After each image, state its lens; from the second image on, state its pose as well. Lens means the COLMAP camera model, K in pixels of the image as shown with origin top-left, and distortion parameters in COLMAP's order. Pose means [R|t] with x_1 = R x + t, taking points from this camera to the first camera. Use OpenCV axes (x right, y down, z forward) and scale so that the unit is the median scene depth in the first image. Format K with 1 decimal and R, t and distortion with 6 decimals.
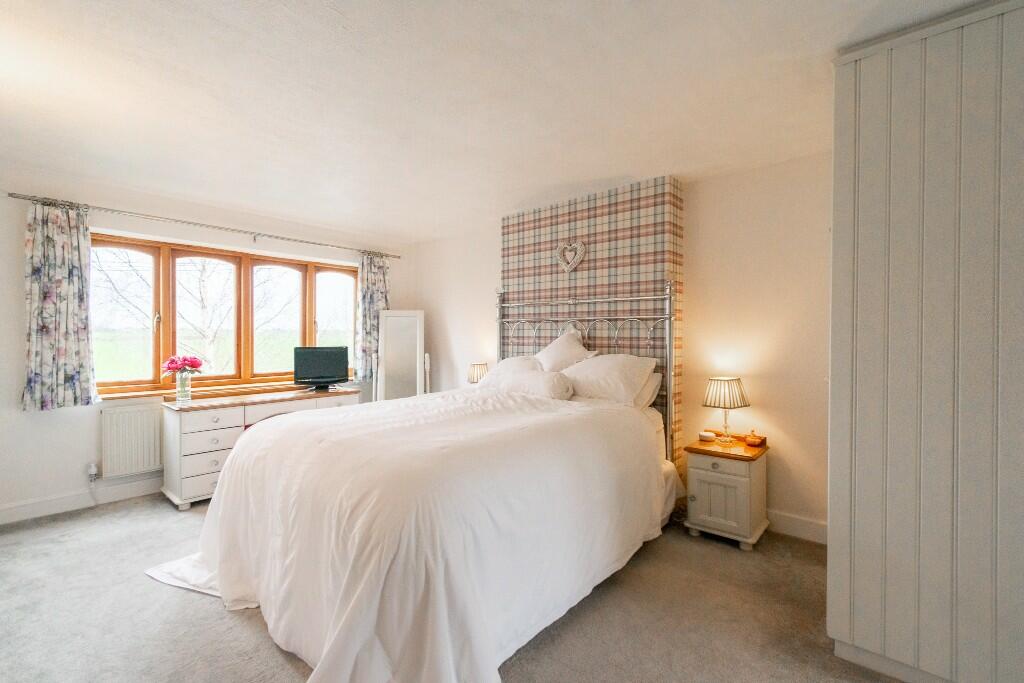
lens RADIAL K [[452.7, 0, 512.2], [0, 452.7, 341.0], [0, 0, 1]] dist [0.007525, -0.000268]
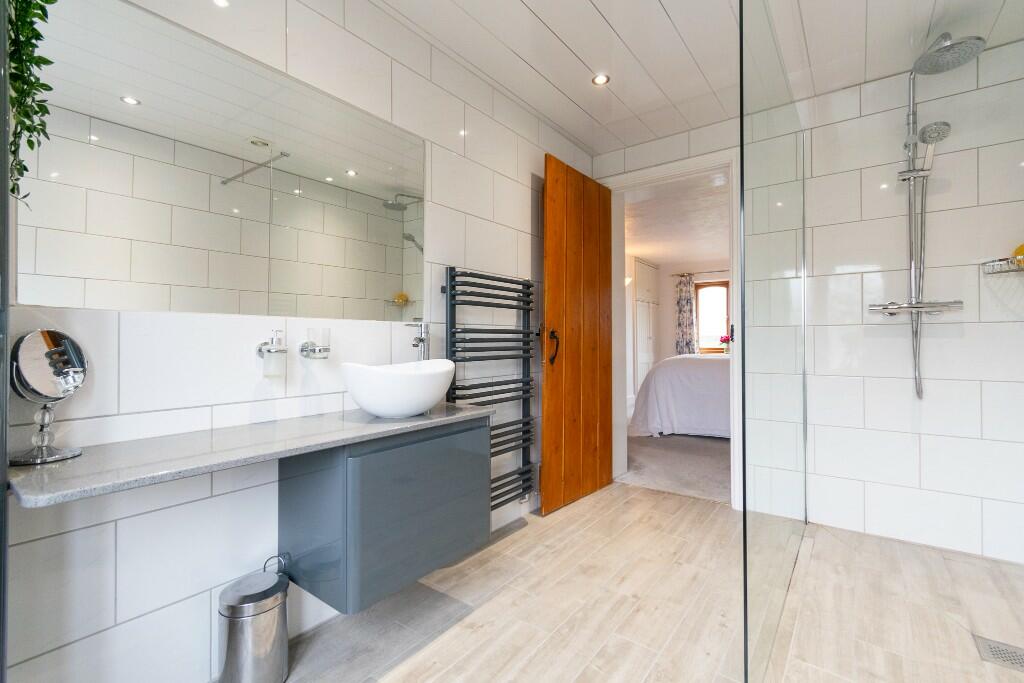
lens RADIAL K [[452.7, 0, 512.6], [0, 452.7, 336.8], [0, 0, 1]] dist [0.007525, -0.000268]
pose [[0.062571, -0.003641, -0.998034, 1.471715], [-0.003307, 0.999987, -0.003856, 0.057463], [0.998035, 0.003542, 0.062558, -0.120079]]
